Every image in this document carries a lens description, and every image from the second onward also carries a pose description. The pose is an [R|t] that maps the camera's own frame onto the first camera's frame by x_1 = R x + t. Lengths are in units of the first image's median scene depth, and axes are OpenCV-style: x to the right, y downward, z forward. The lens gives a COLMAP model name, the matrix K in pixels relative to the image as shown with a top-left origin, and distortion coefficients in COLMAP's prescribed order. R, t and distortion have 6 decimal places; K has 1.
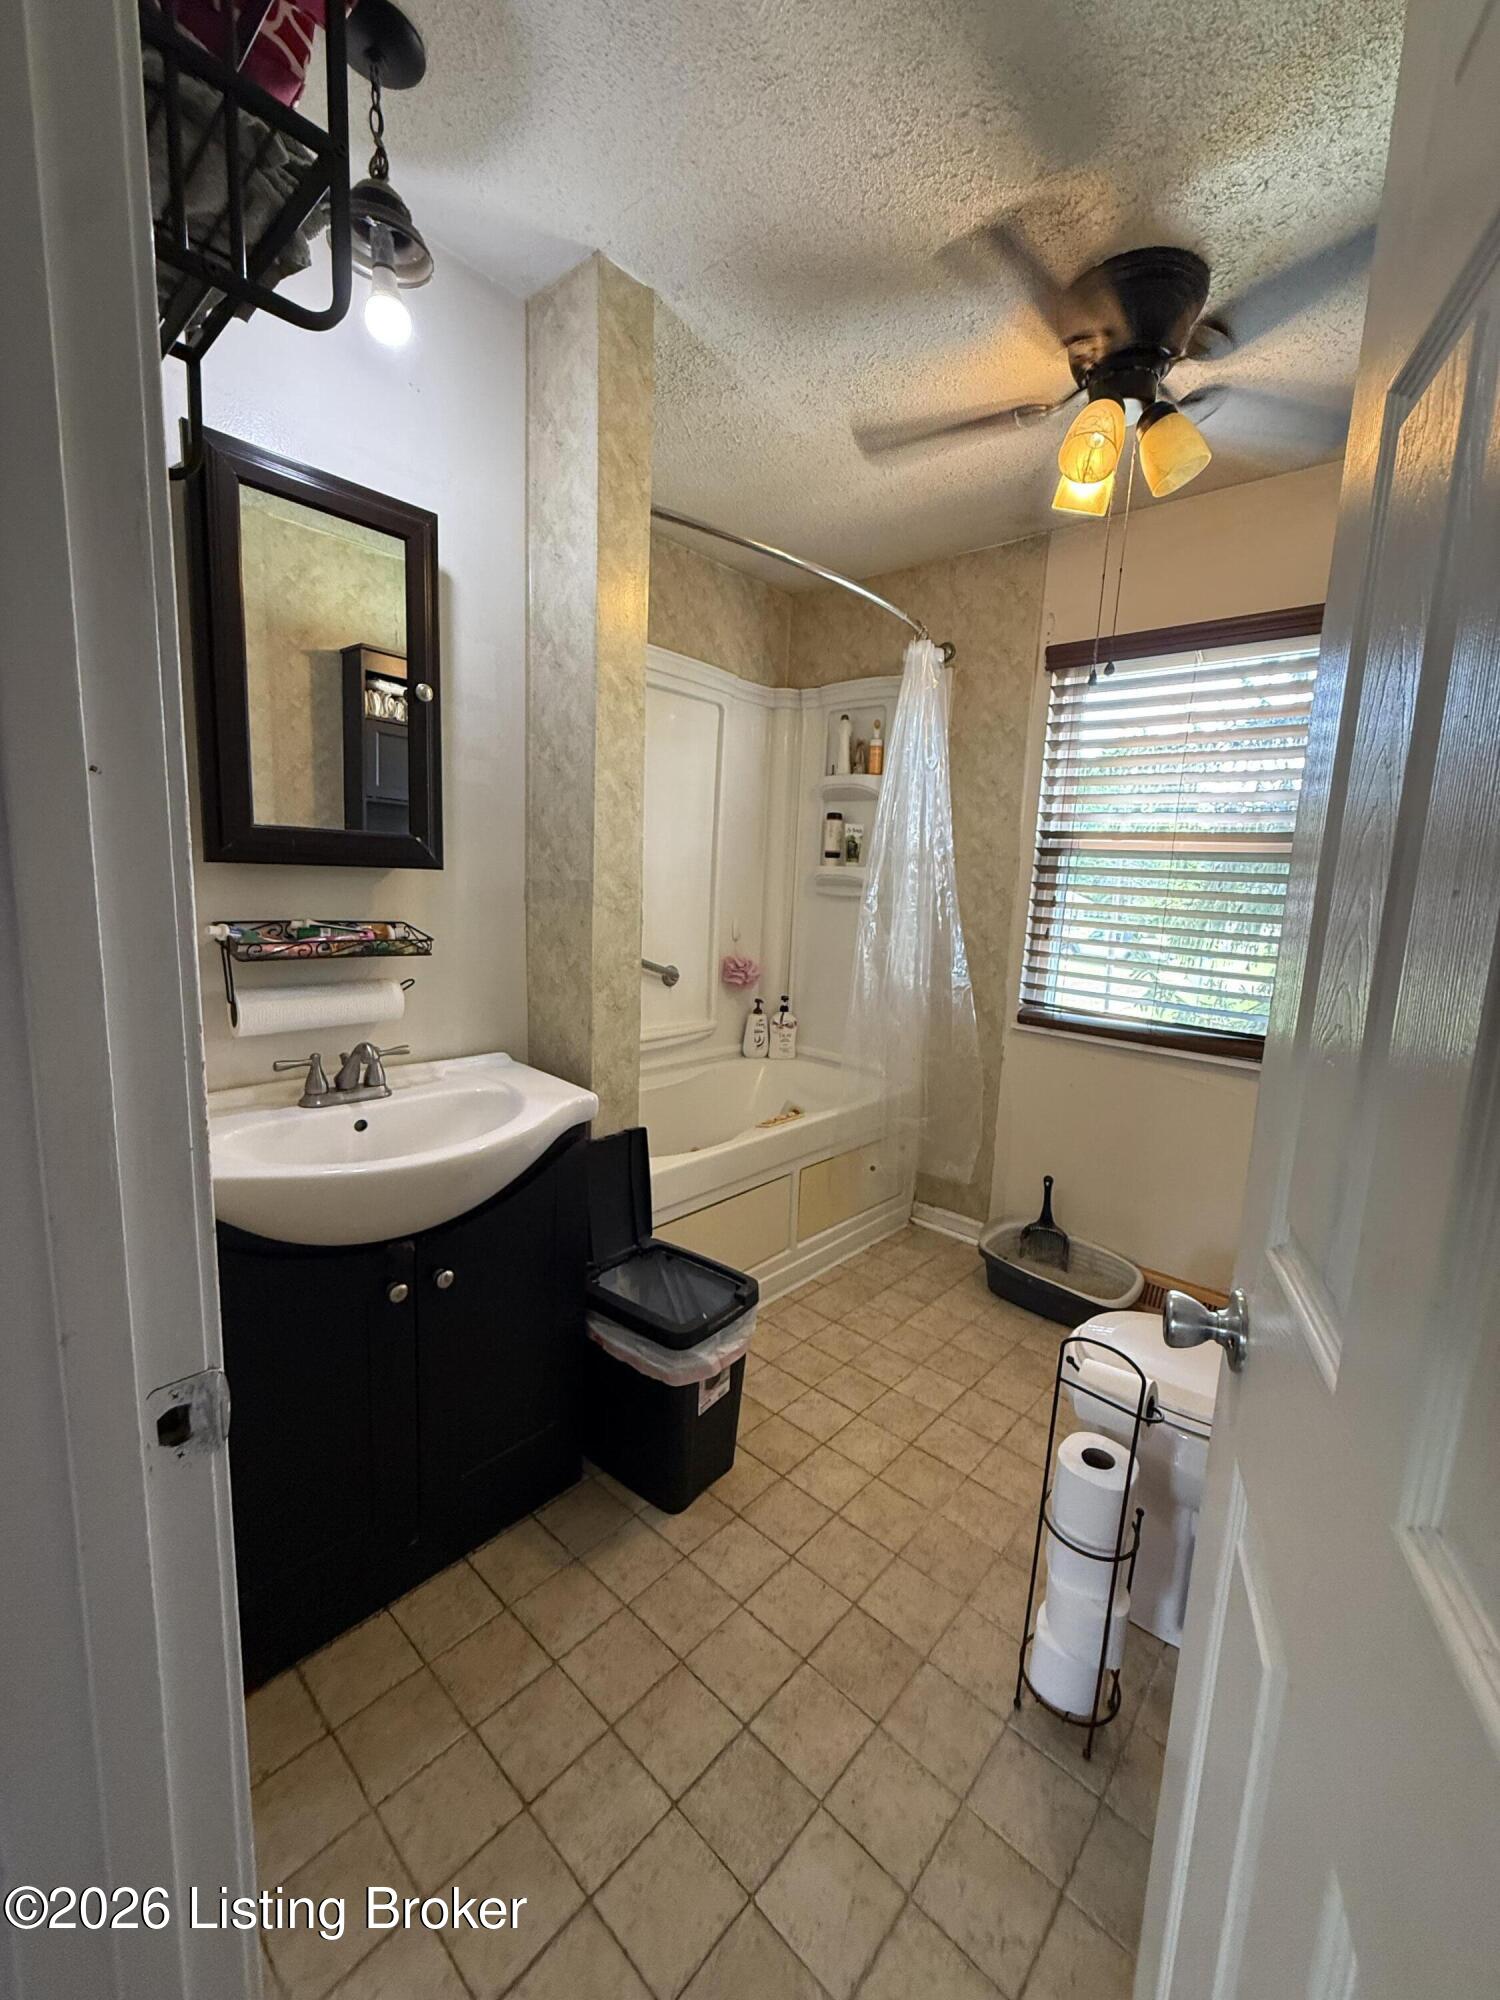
lens RADIAL K [[799.4, 0, 752.8], [0, 799.4, 994.5], [0, 0, 1]] dist [0.000183, -0.000067]
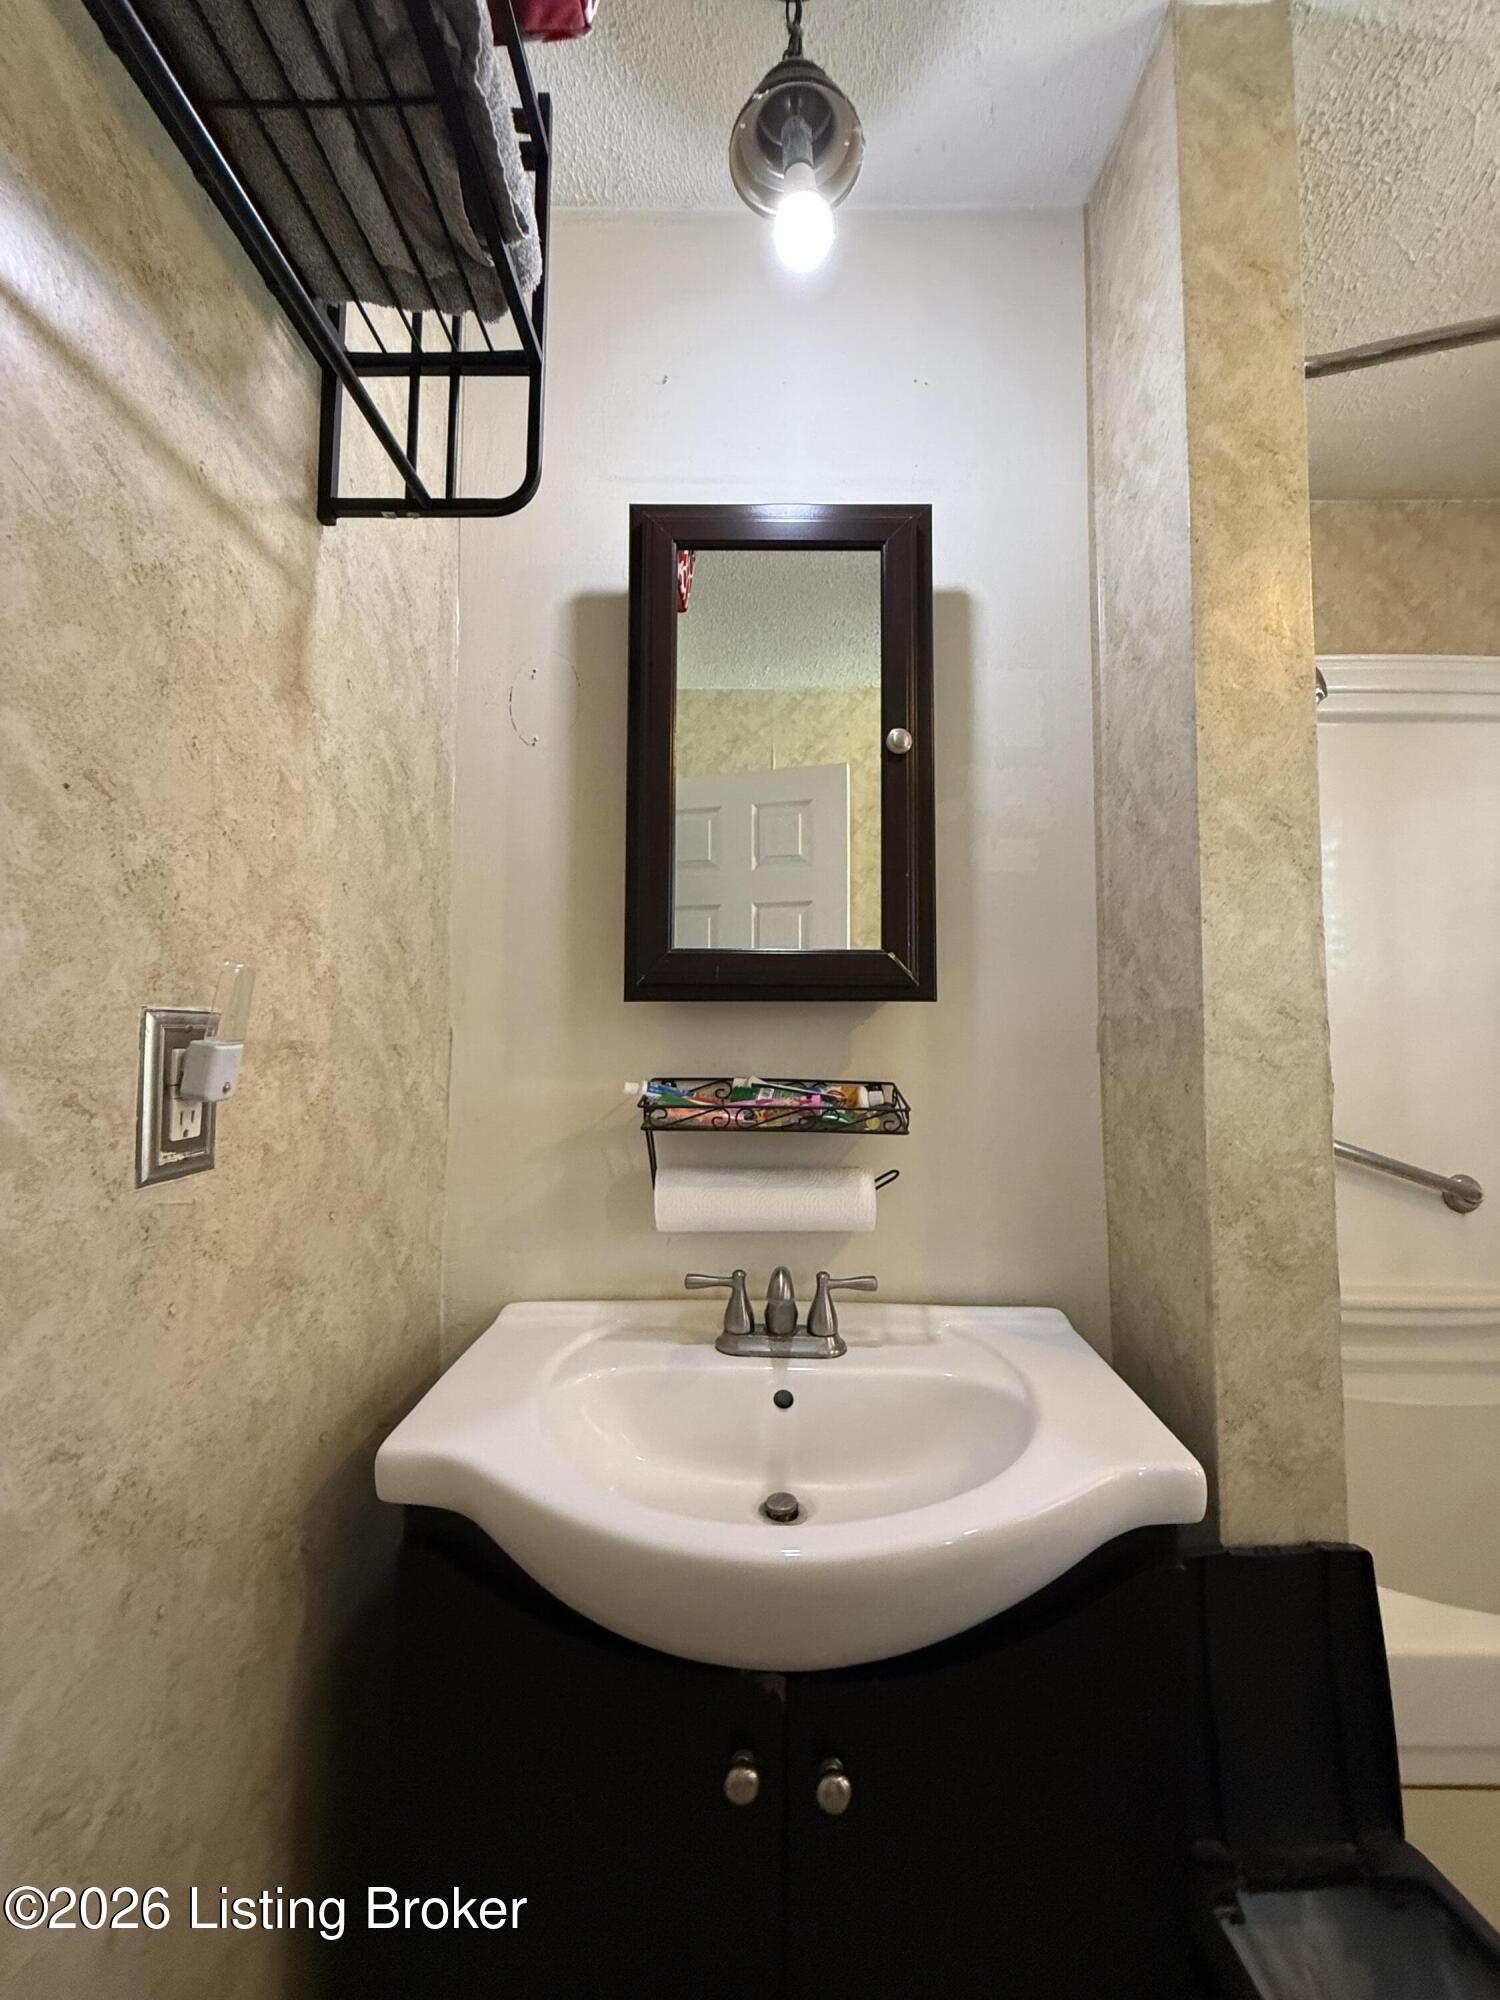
lens RADIAL K [[799.4, 0, 752.8], [0, 799.4, 994.5], [0, 0, 1]] dist [0.000183, -0.000067]
pose [[0.661743, -0.079062, -0.745551, -0.005648], [-0.085337, 0.980018, -0.179671, -0.032948], [0.744858, 0.182519, 0.641773, 0.473300]]
